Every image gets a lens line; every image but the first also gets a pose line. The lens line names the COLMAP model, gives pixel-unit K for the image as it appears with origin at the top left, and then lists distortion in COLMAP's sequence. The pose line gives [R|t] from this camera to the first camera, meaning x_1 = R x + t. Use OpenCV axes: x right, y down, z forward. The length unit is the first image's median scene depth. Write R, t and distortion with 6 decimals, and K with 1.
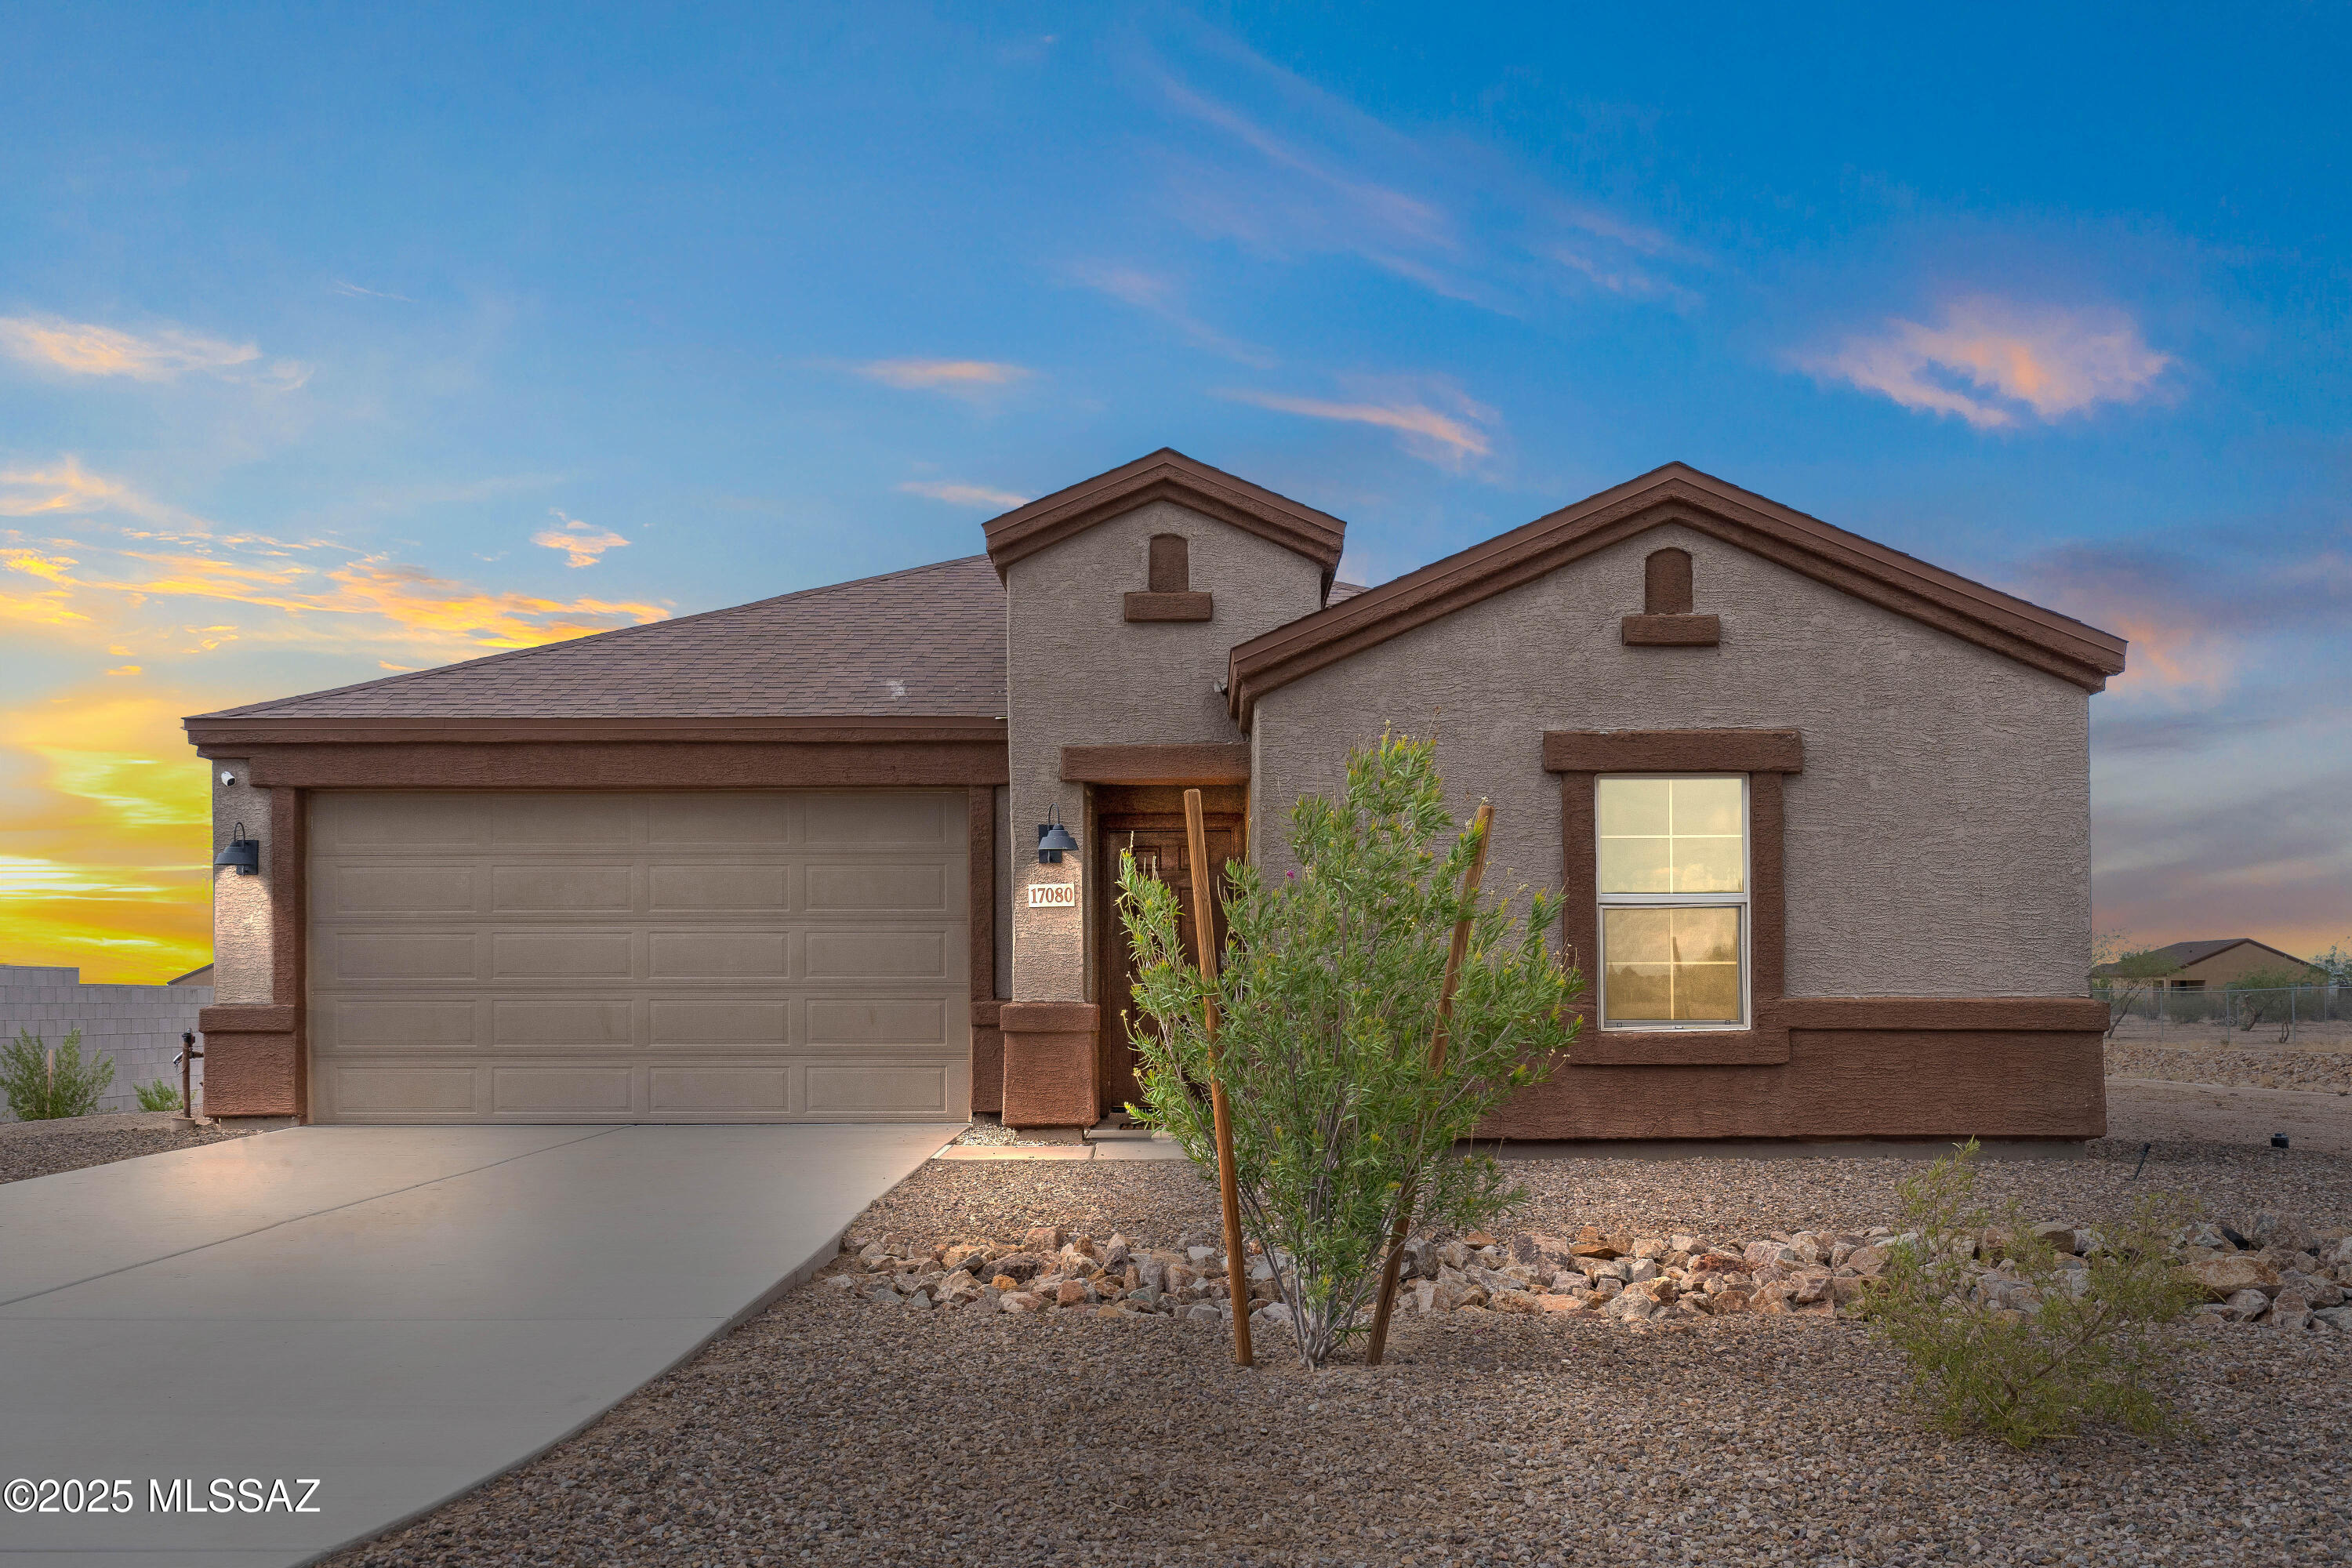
lens RADIAL K [[2392.4, 0, 1176.8], [0, 2392.4, 976.6], [0, 0, 1]] dist [-0.000925, -0.006259]
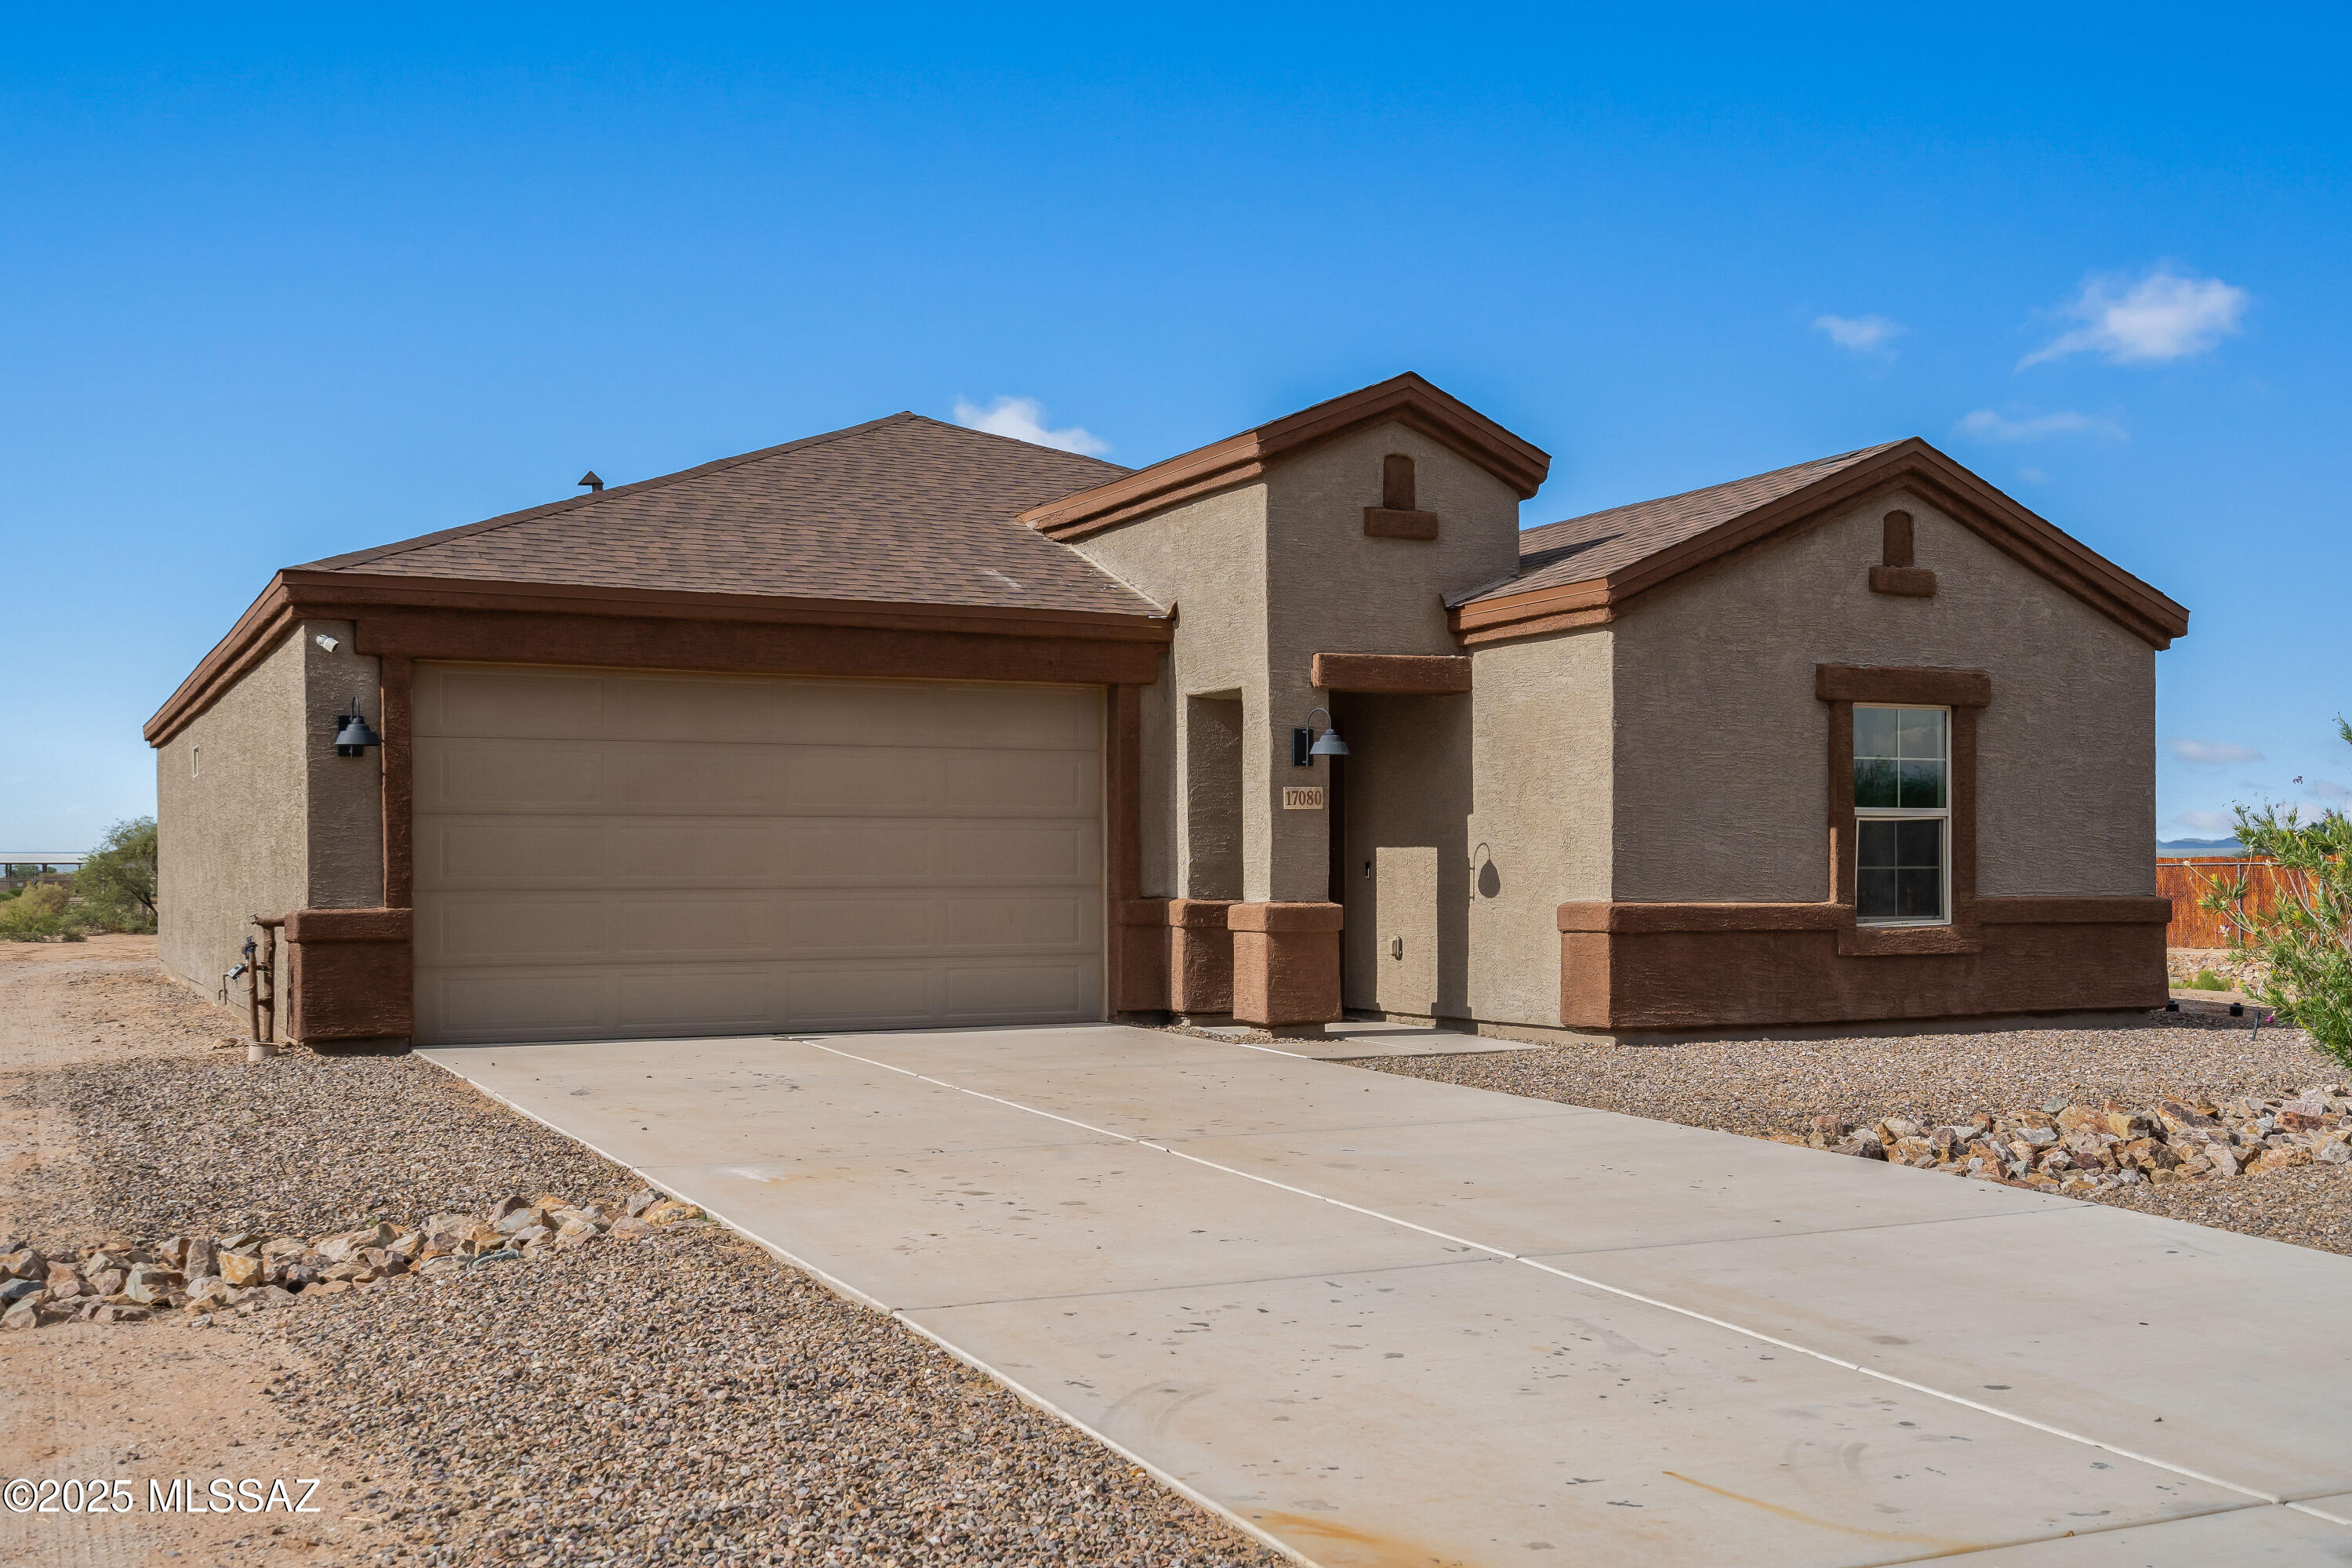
lens RADIAL K [[2441.0, 0, 1177.0], [0, 2441.0, 875.0], [0, 0, 1]] dist [-0.006237, 0.003188]
pose [[0.889982, 0.000098, 0.455996, -0.646756], [-0.003752, 0.999968, 0.007106, -0.009110], [-0.455980, -0.008035, 0.889954, 0.104422]]
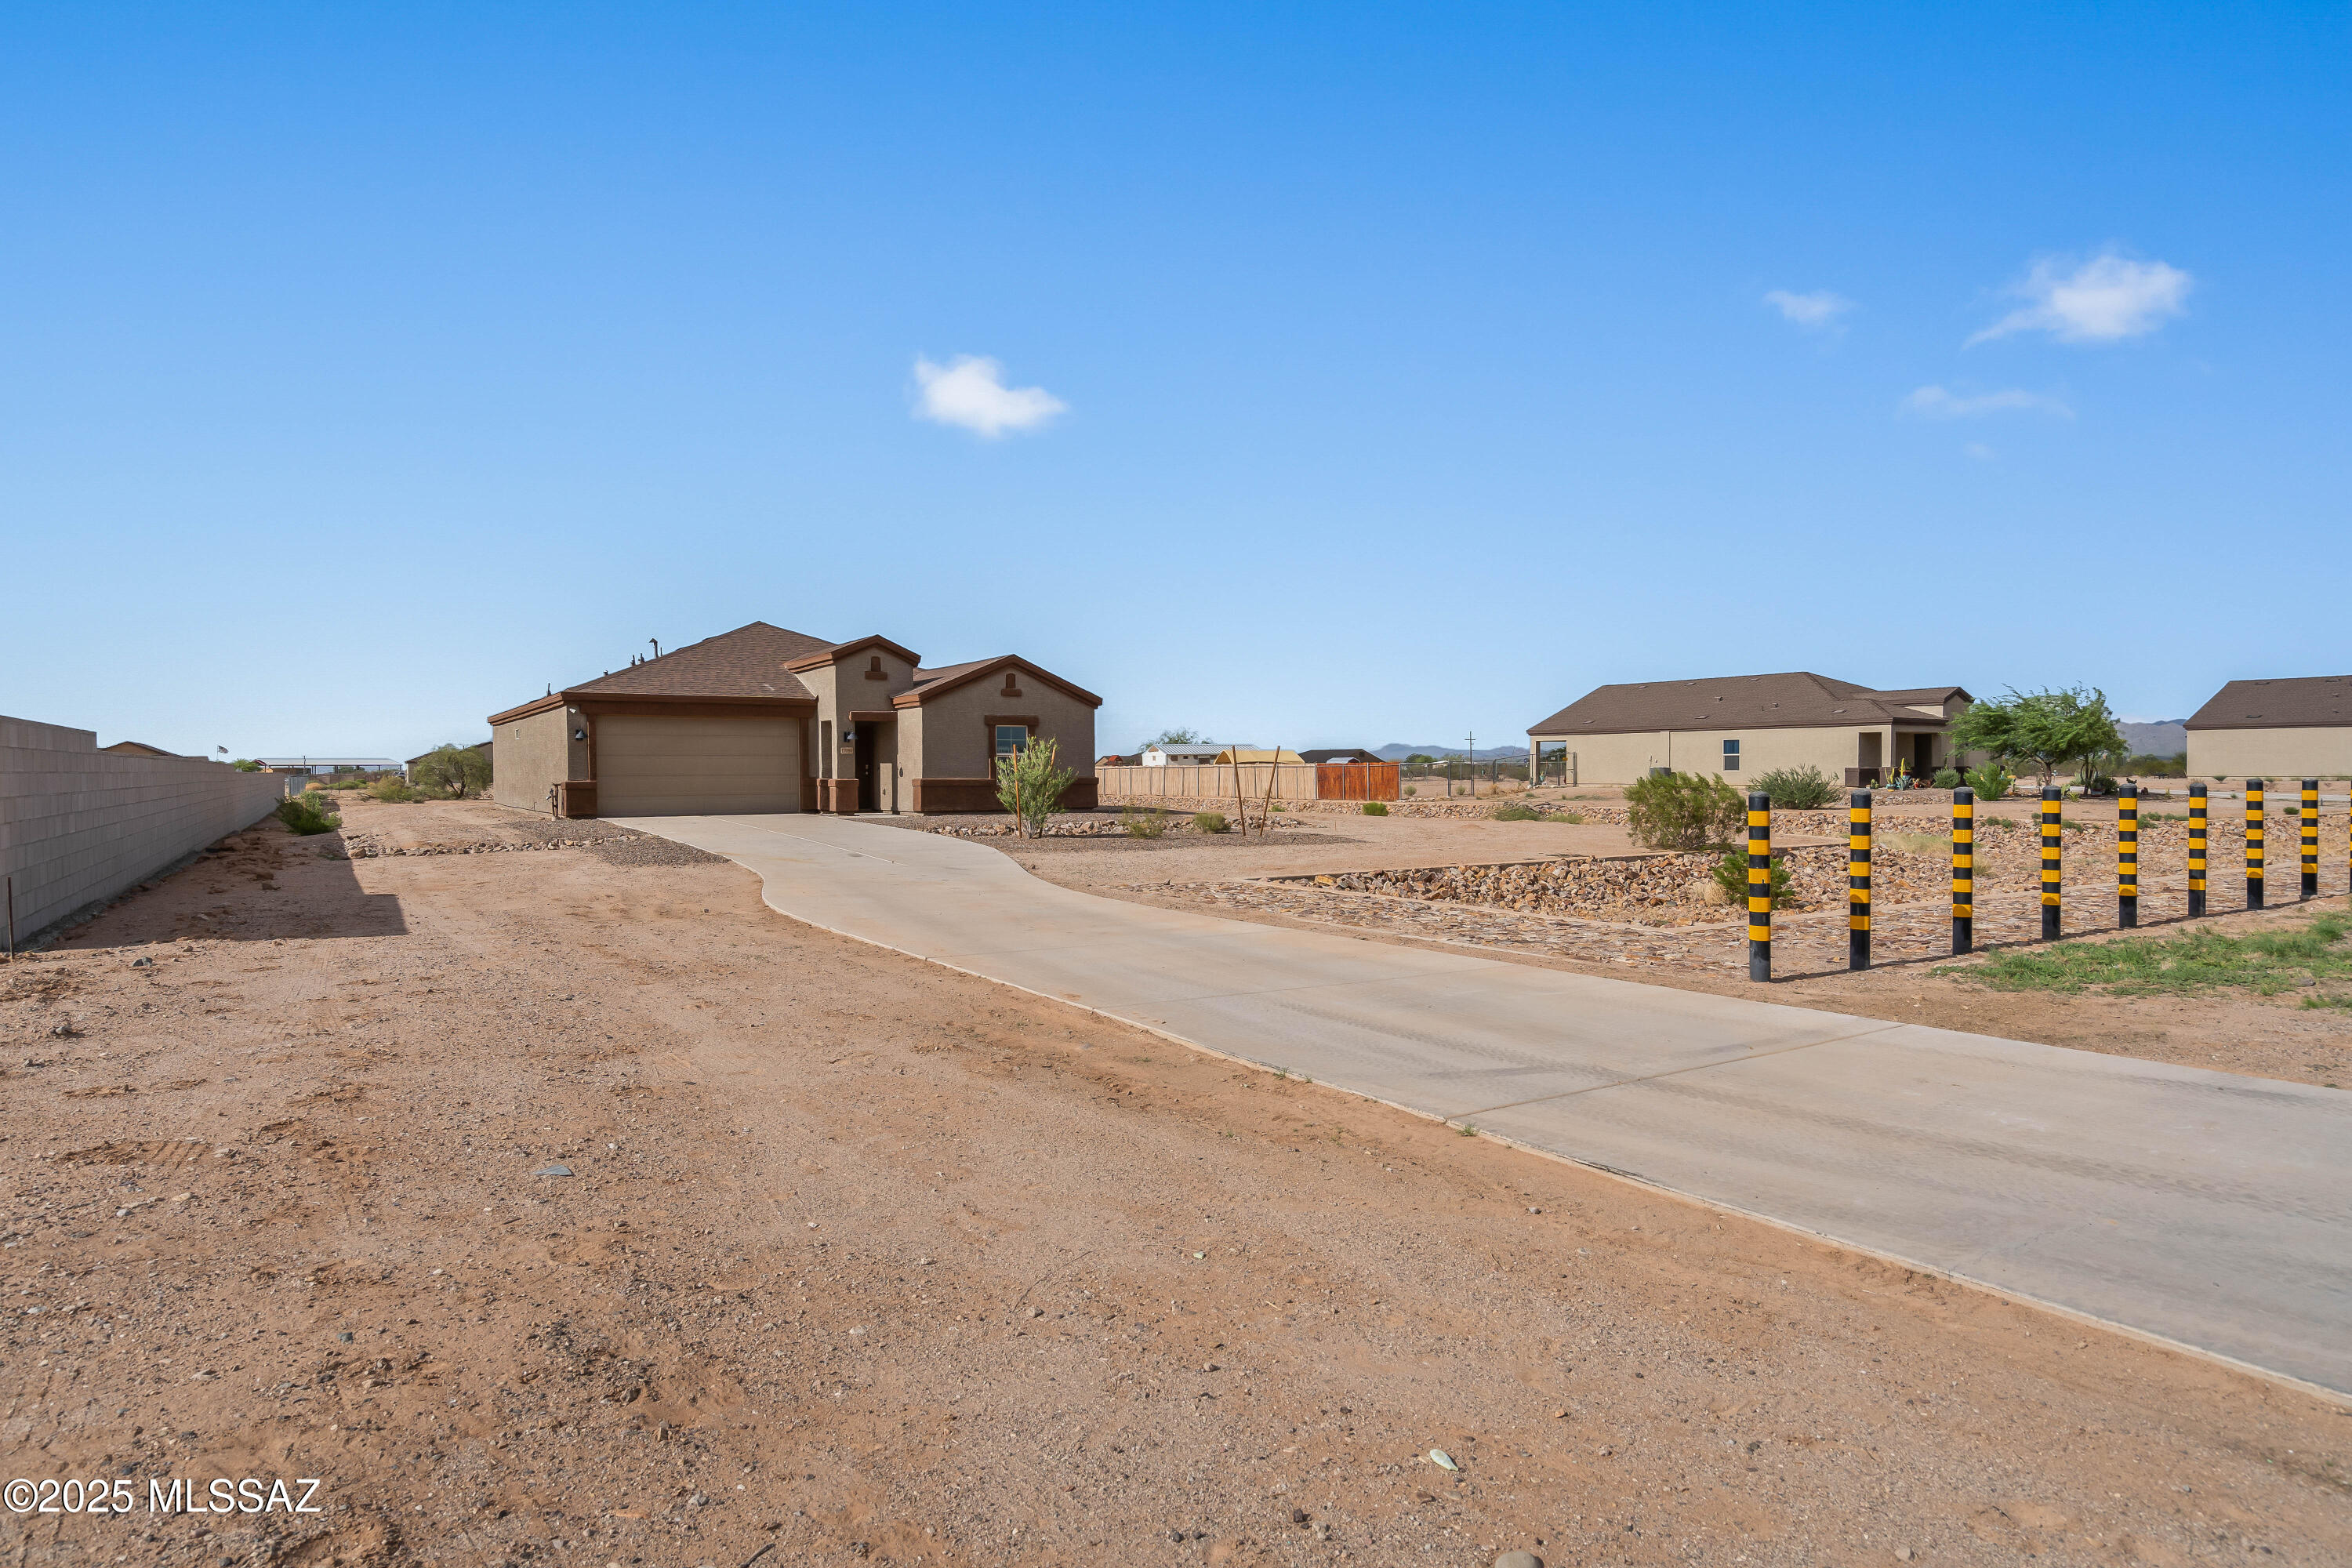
lens RADIAL K [[1342.6, 0, 1176.0], [0, 1342.6, 784.0], [0, 0, 1]] dist [-0.001346, -0.000153]
pose [[0.831455, -0.007150, 0.555546, -0.897472], [-0.002673, 0.999854, 0.016869, -0.020056], [-0.555586, -0.015511, 0.831314, -1.187137]]
